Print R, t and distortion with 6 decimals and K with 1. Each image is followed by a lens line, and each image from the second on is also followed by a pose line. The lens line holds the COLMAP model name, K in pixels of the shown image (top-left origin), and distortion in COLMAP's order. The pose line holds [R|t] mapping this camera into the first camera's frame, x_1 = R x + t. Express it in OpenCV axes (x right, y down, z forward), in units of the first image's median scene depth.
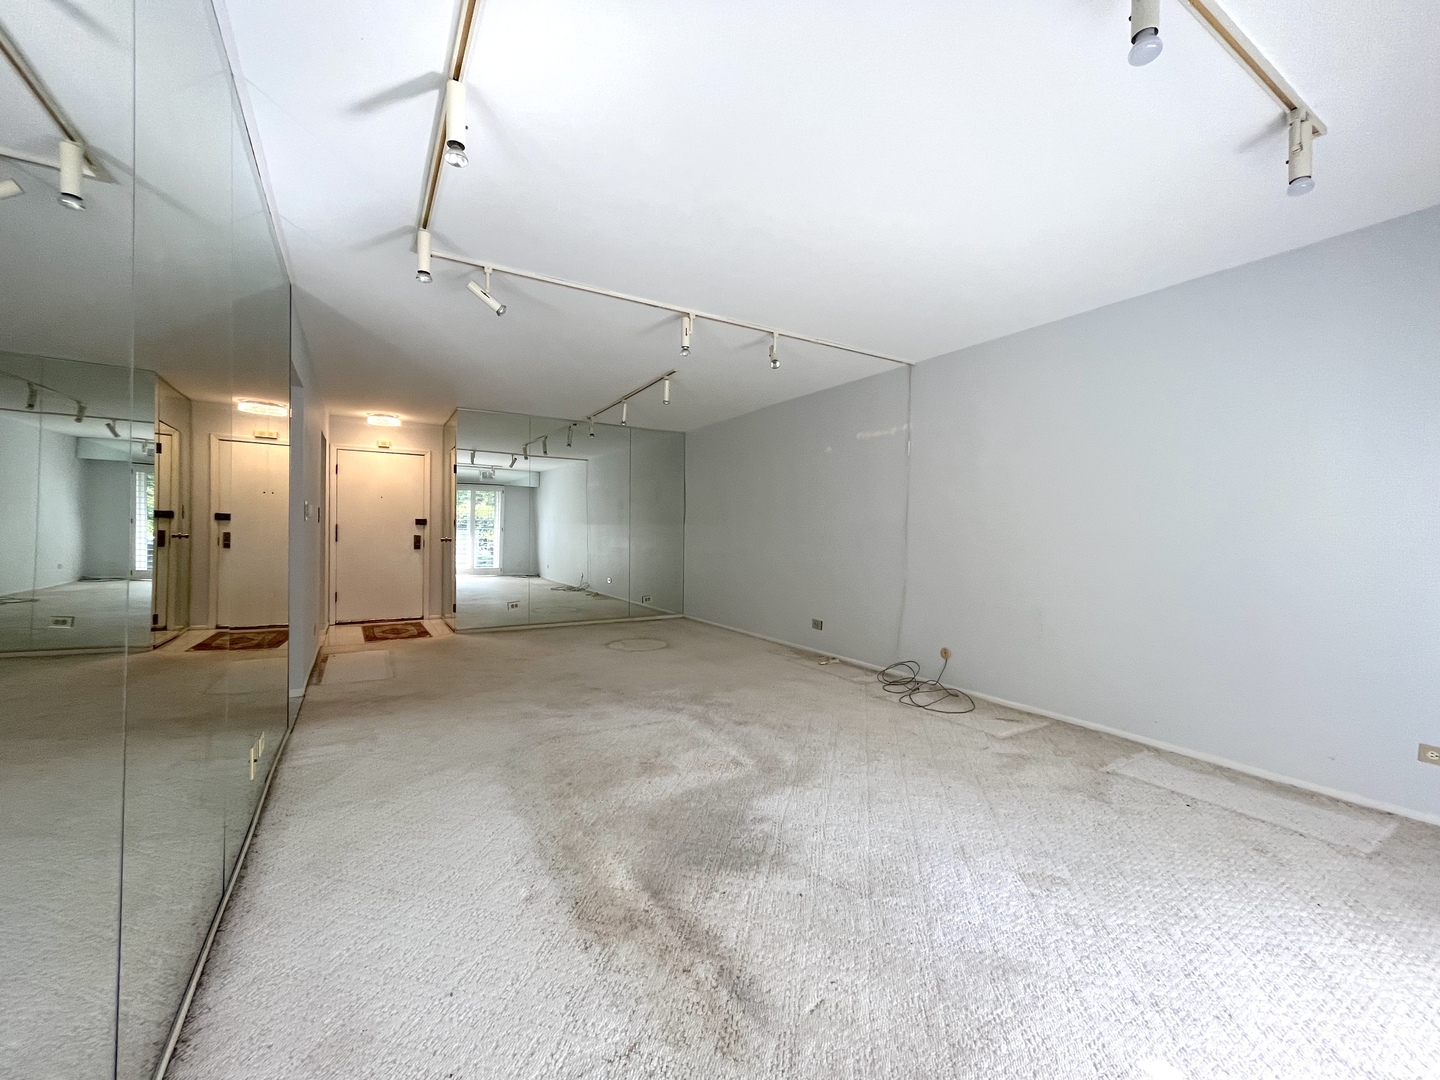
lens RADIAL K [[589.2, 0, 720.0], [0, 589.2, 540.0], [0, 0, 1]] dist [-0.001620, -0.000079]
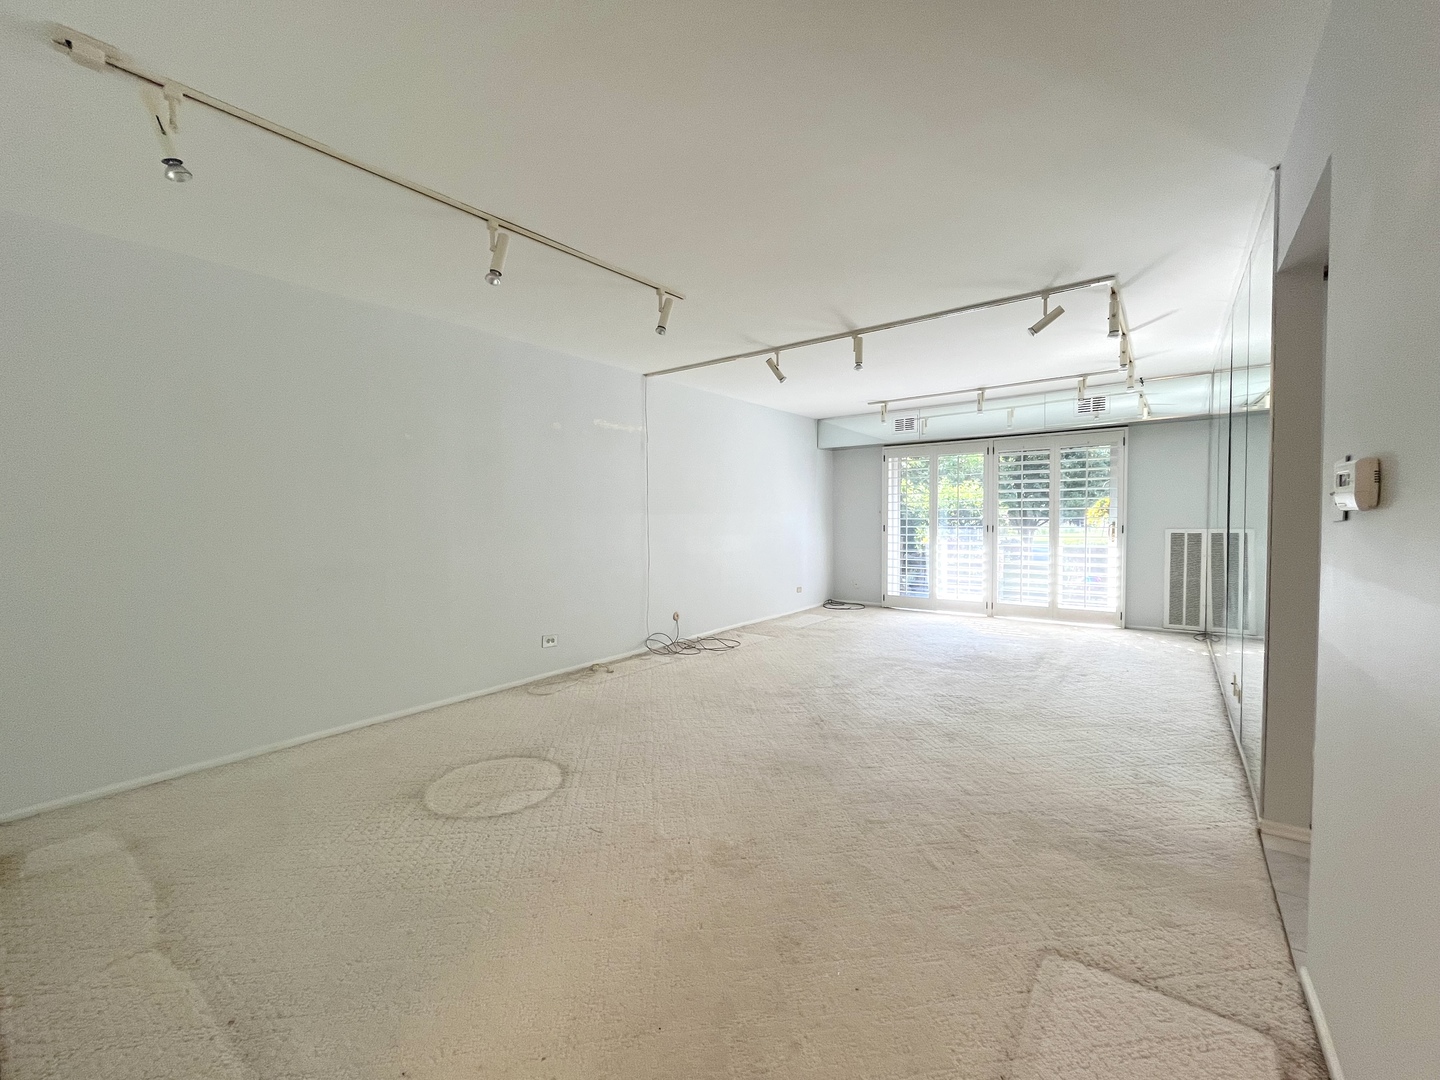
lens RADIAL K [[589.2, 0, 720.0], [0, 589.2, 540.0], [0, 0, 1]] dist [-0.001620, -0.000079]
pose [[-0.365777, -0.042710, 0.929722, -0.950582], [0.018430, 0.998418, 0.053117, -0.047084], [-0.930520, 0.036563, -0.364411, 1.546639]]
